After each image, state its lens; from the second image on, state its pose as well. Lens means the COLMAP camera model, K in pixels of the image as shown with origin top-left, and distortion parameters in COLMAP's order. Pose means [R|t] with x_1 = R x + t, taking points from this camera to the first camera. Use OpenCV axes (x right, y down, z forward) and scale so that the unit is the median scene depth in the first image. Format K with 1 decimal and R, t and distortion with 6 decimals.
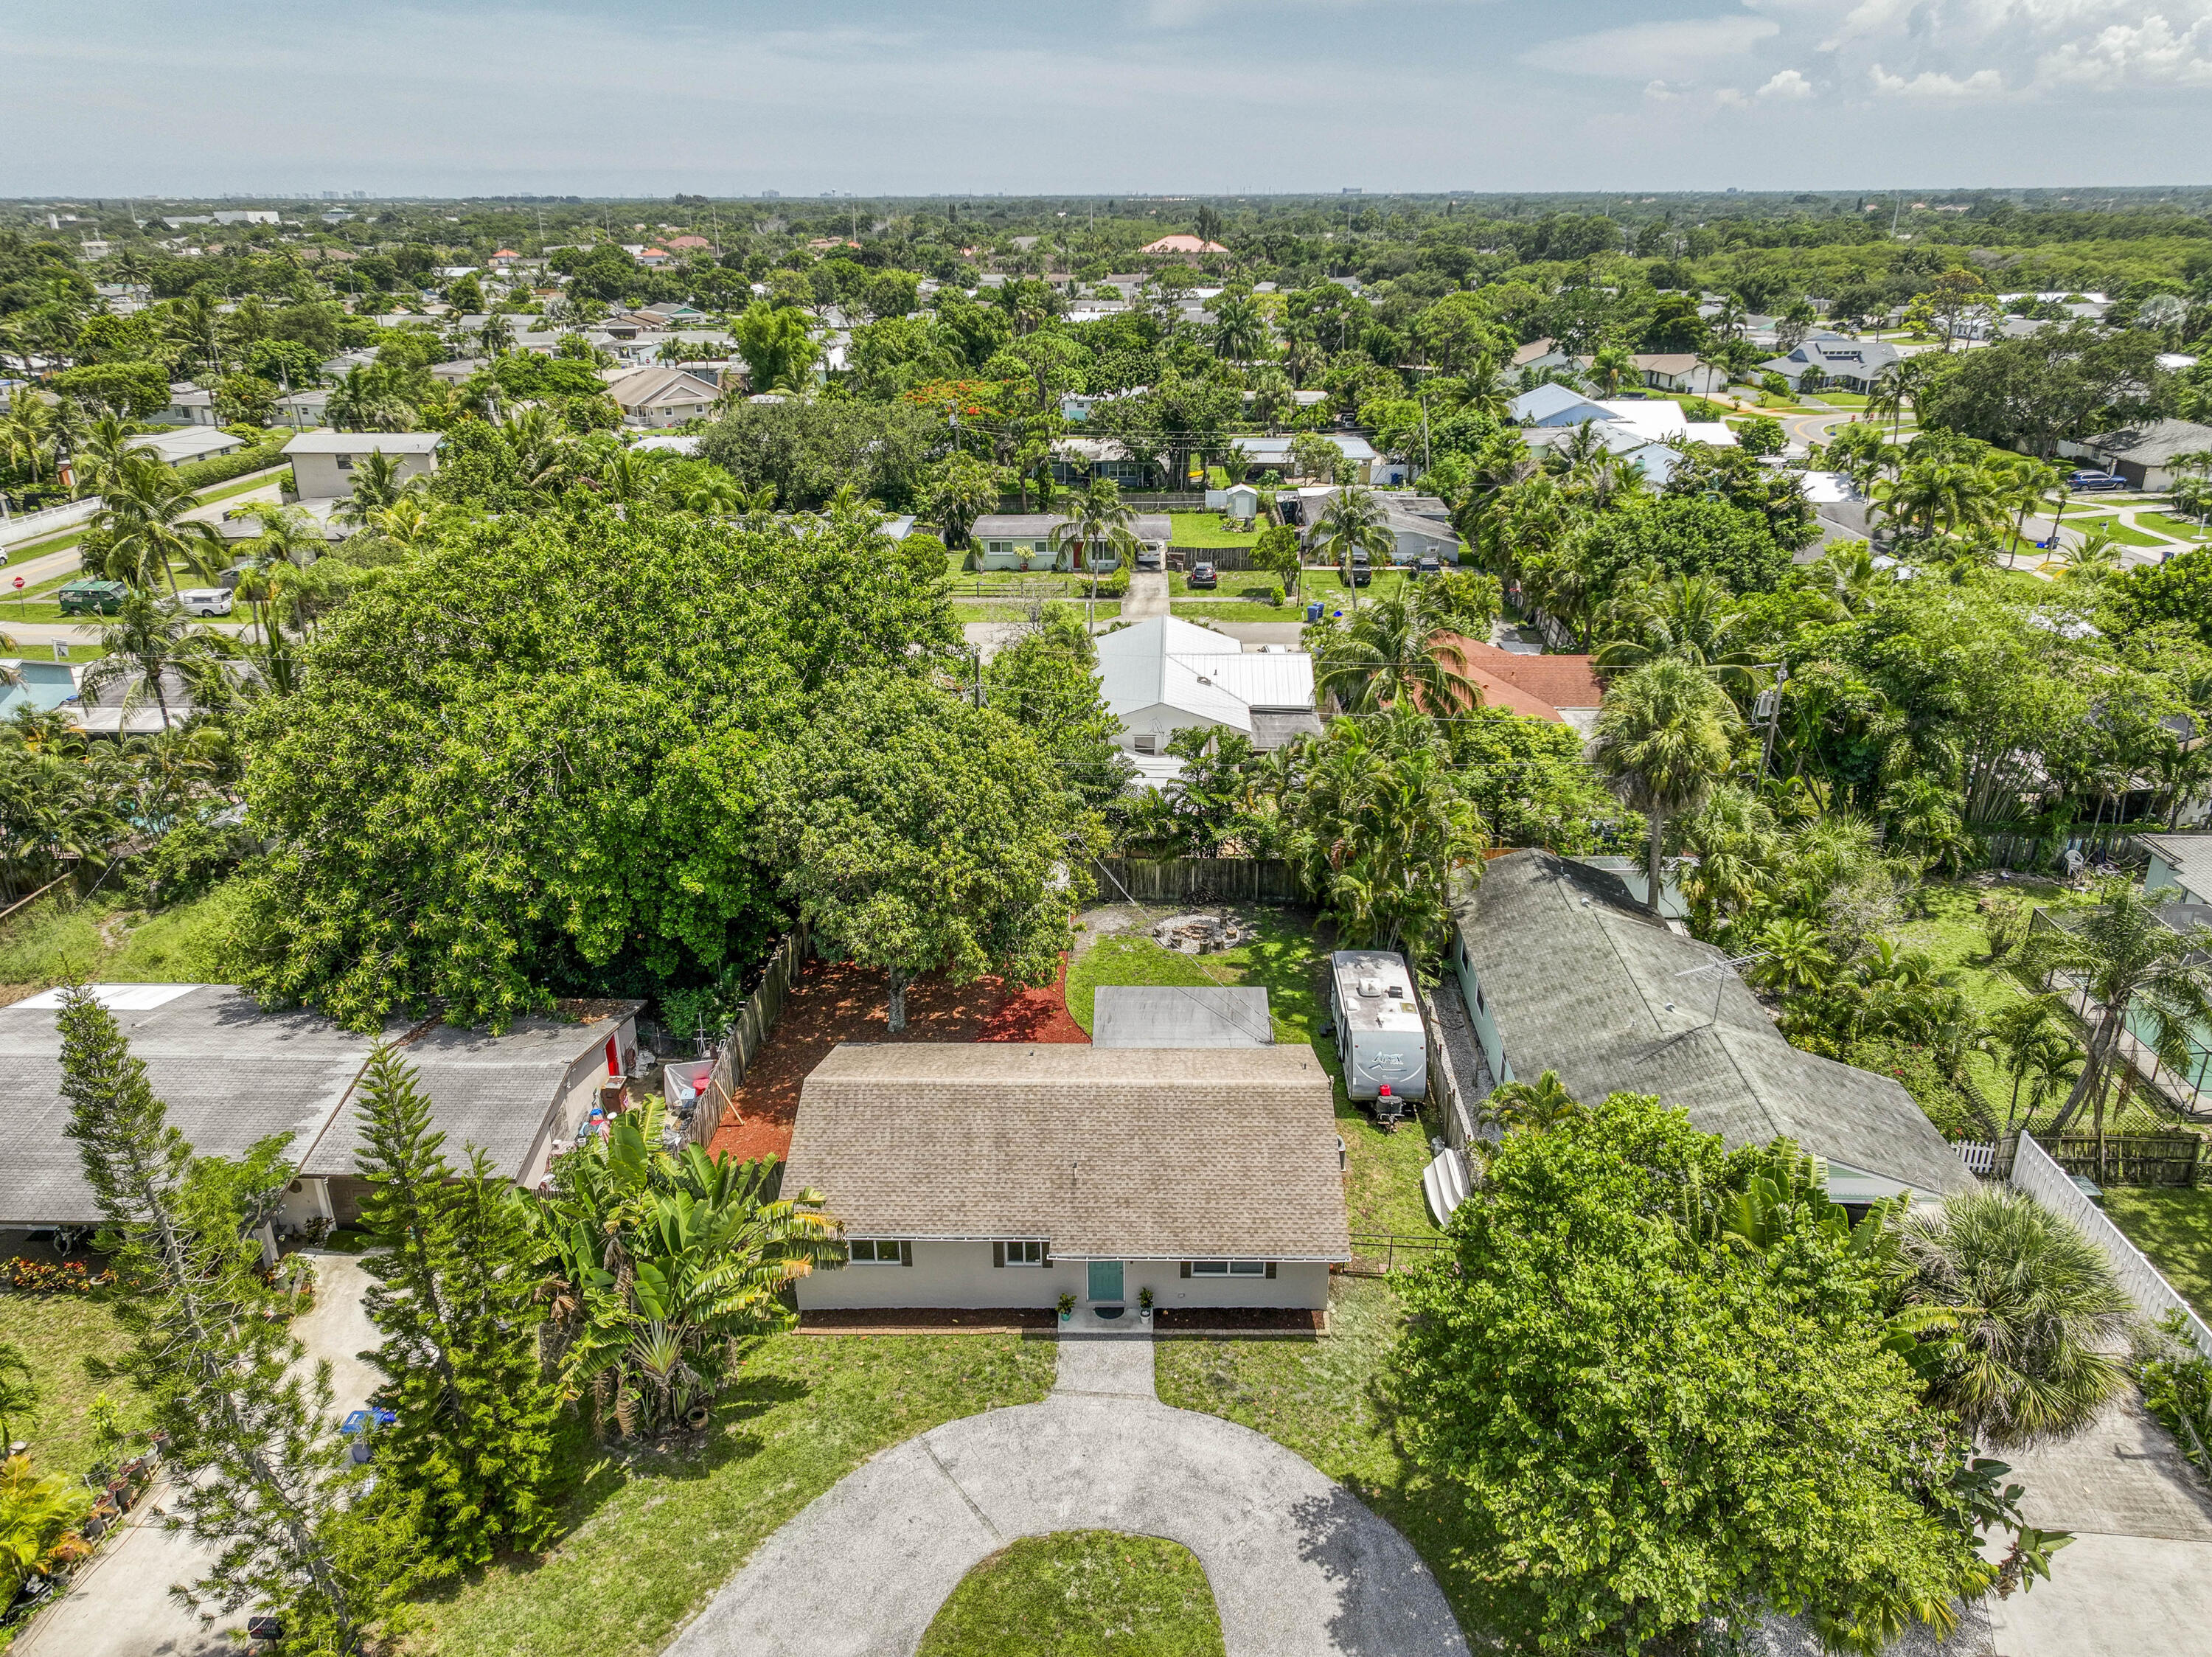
lens RADIAL K [[1537.1, 0, 1106.0], [0, 1537.1, 828.5], [0, 0, 1]] dist [-0.001301, -0.000404]
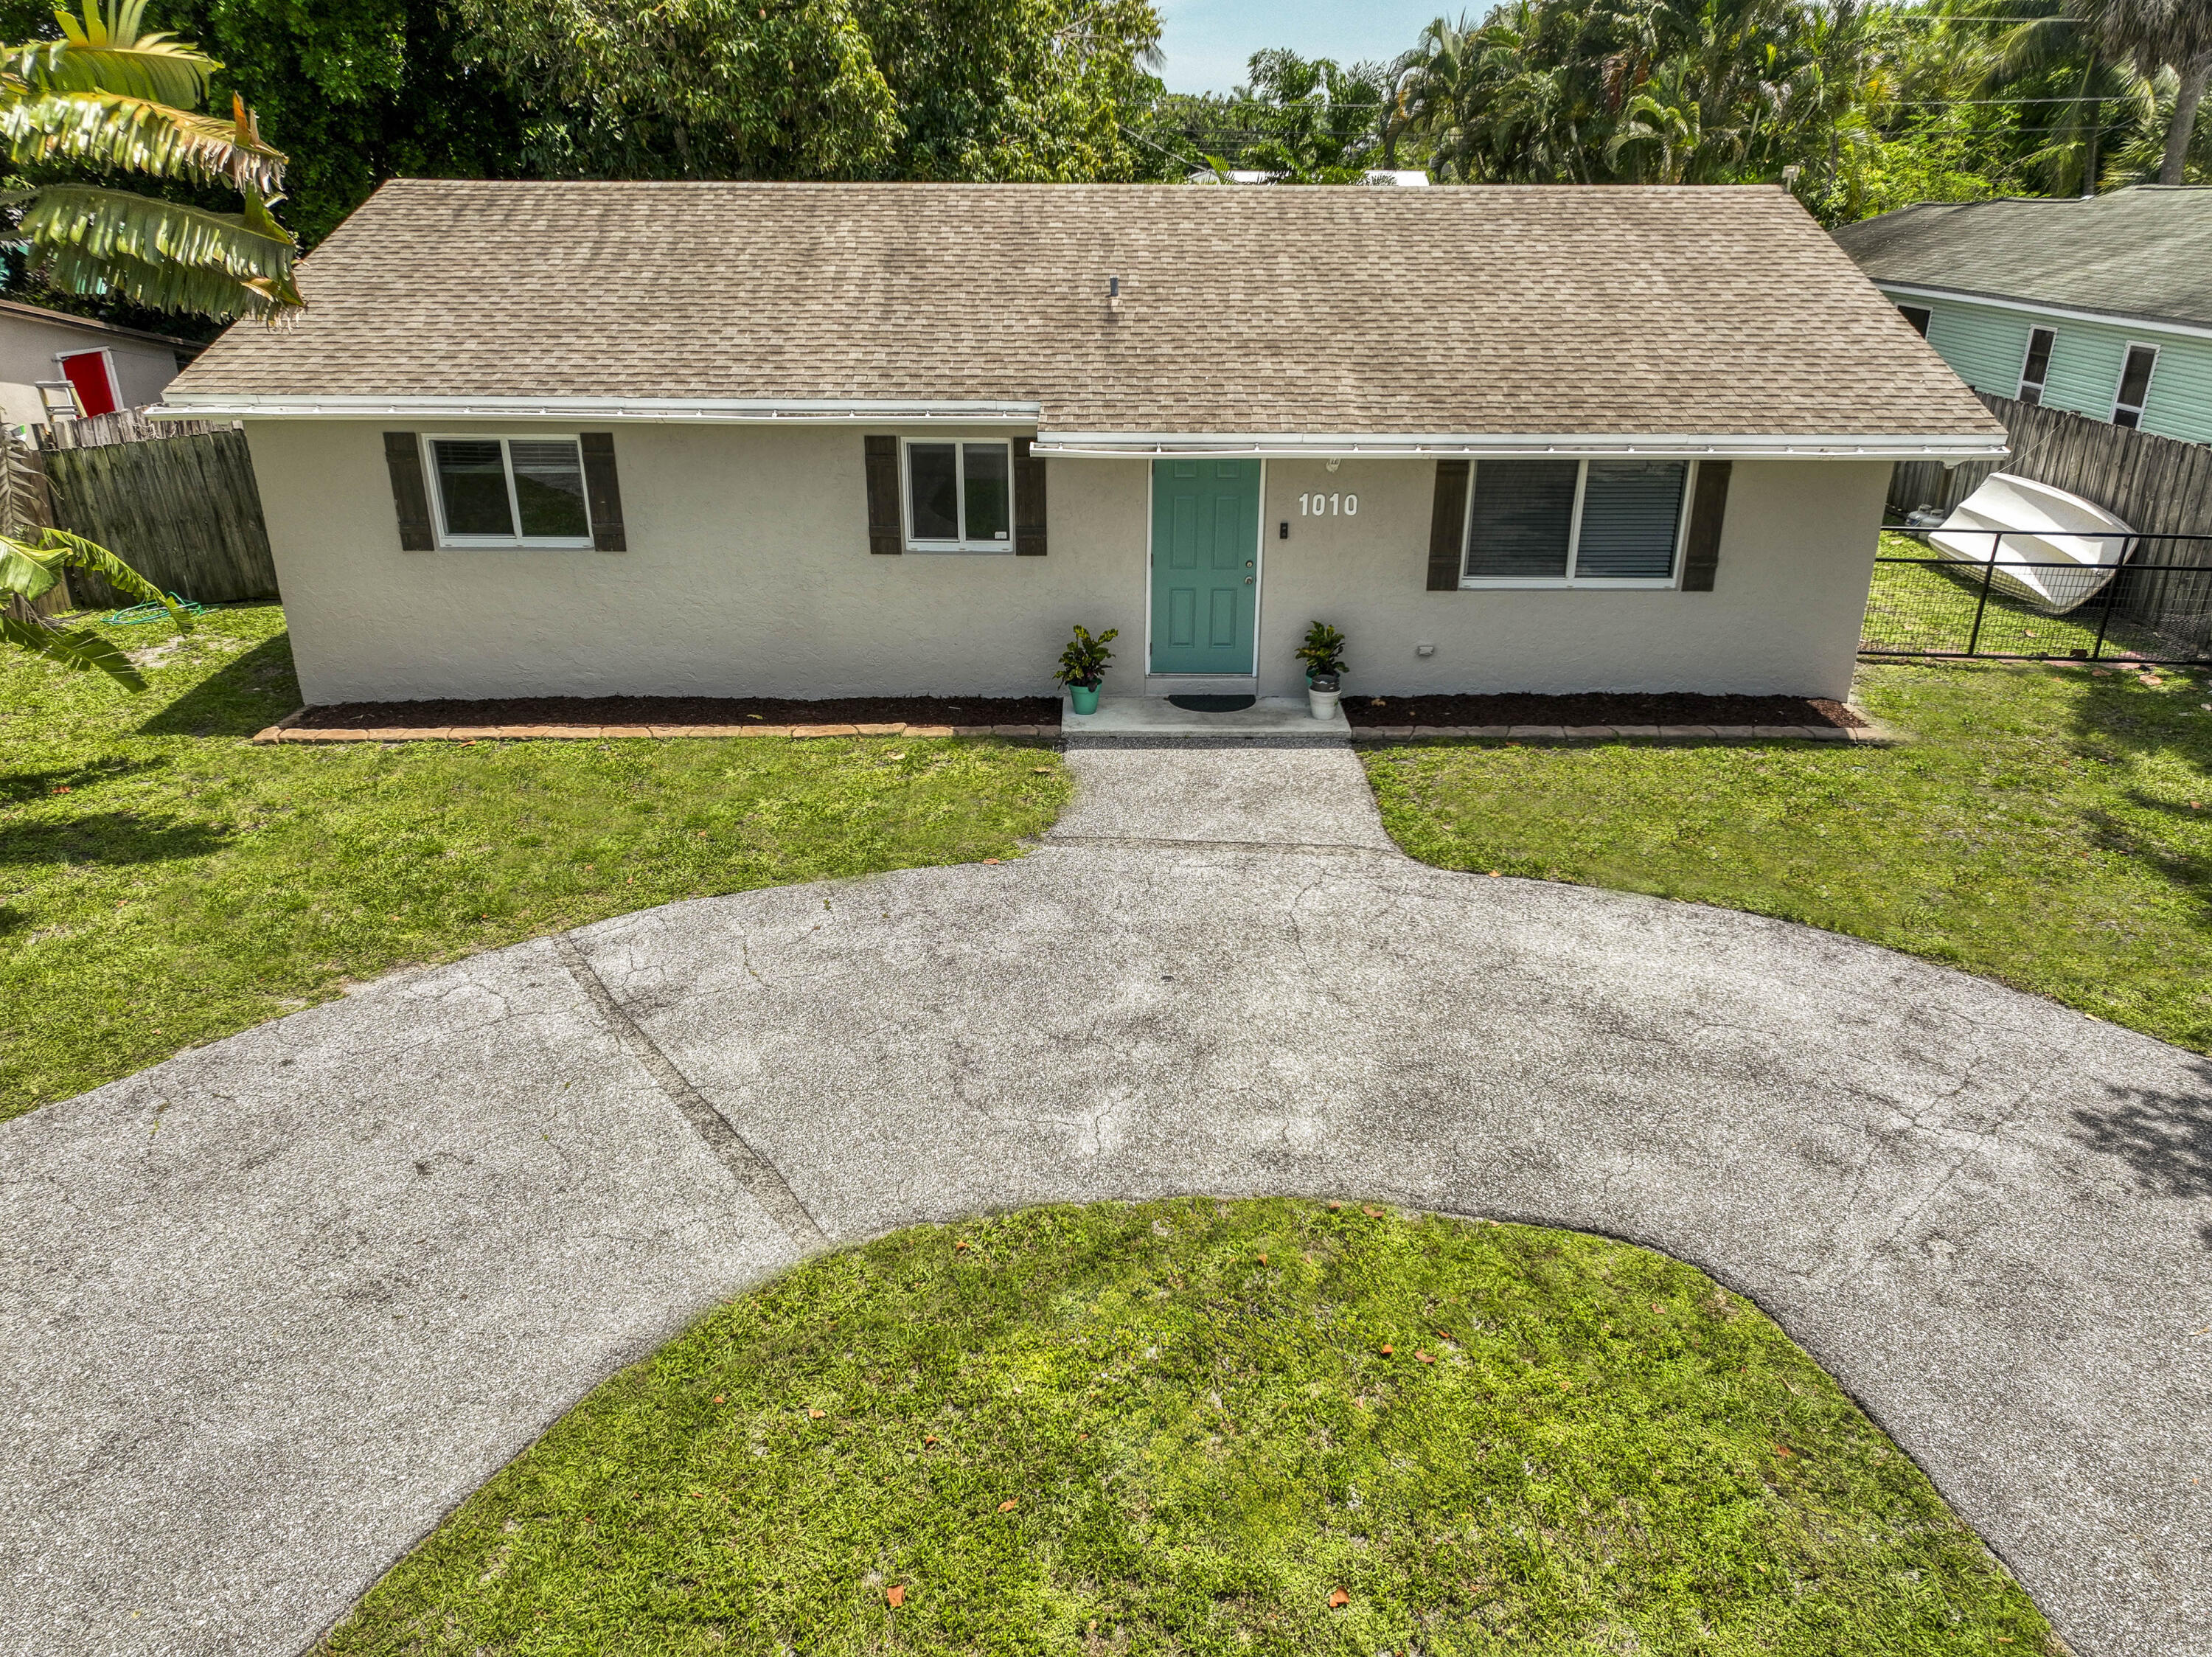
lens RADIAL K [[1537.1, 0, 1106.0], [0, 1537.1, 828.5], [0, 0, 1]] dist [-0.001301, -0.000404]
pose [[0.999930, 0.003912, 0.011139, -0.025910], [-0.003984, 0.999971, 0.006436, 0.352163], [-0.011113, -0.006479, 0.999917, 0.682947]]
